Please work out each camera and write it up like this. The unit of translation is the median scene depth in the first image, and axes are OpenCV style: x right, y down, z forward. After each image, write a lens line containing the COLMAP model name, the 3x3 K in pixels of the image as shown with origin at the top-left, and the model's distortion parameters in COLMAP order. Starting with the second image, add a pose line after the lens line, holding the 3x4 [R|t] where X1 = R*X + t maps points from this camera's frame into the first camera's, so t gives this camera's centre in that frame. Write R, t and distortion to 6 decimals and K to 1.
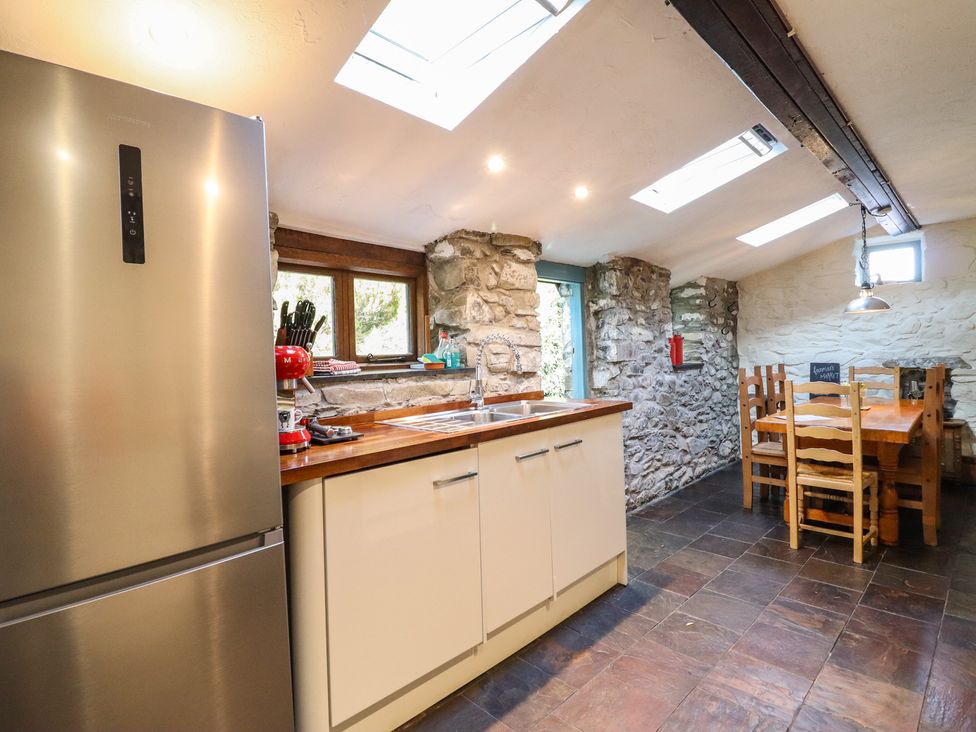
lens RADIAL K [[503.0, 0, 490.2], [0, 503.0, 351.6], [0, 0, 1]] dist [-0.002736, -0.014290]
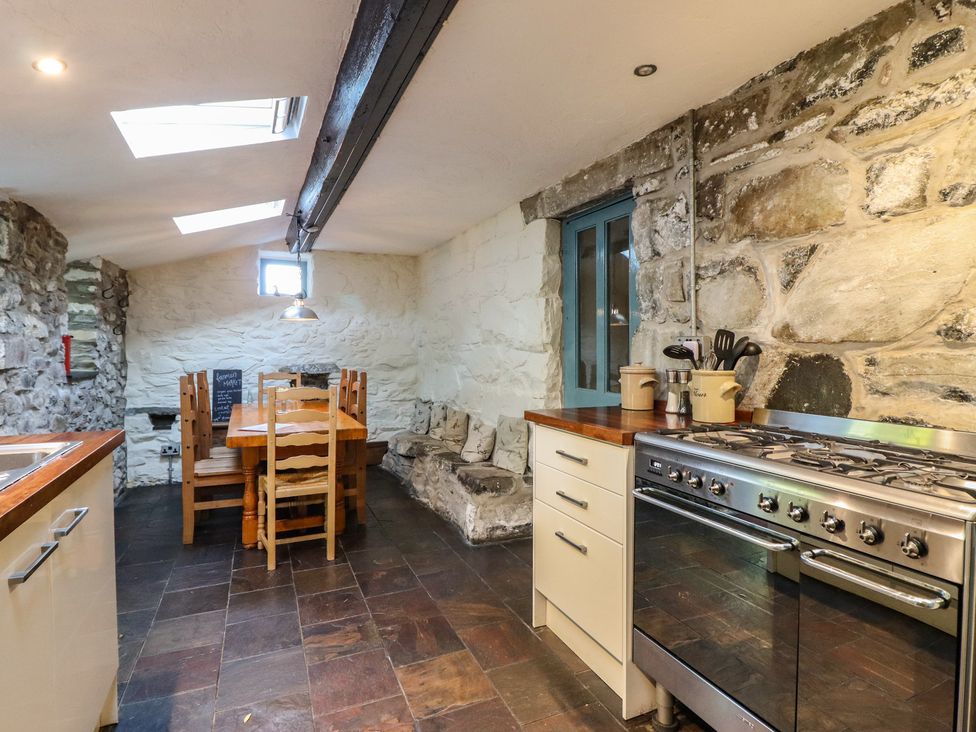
lens RADIAL K [[513.9, 0, 487.7], [0, 513.9, 353.8], [0, 0, 1]] dist [0.002780, -0.017626]
pose [[0.347729, 0.019620, 0.937390, -0.119565], [-0.007885, 0.999807, -0.018001, 0.007588], [-0.937562, -0.001132, 0.347817, 0.239790]]
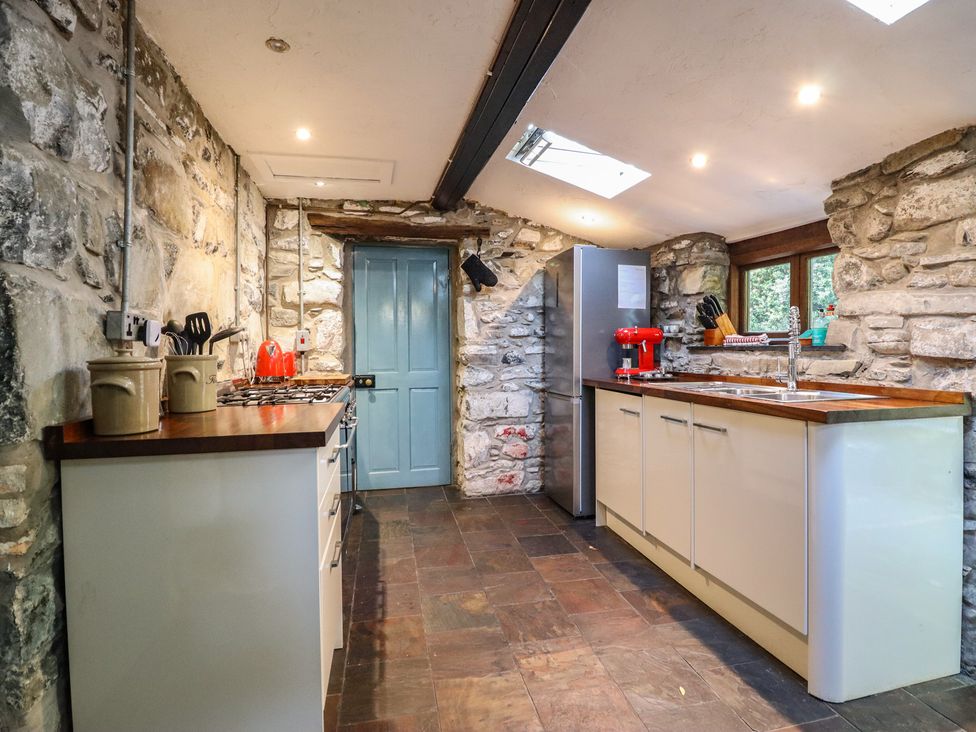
lens RADIAL K [[503.0, 0, 490.2], [0, 503.0, 351.6], [0, 0, 1]] dist [-0.002736, -0.014290]
pose [[-0.534595, 0.042430, -0.844043, 0.697043], [0.023129, 0.999099, 0.035575, -0.000646], [0.844792, -0.000504, -0.535095, 0.691227]]
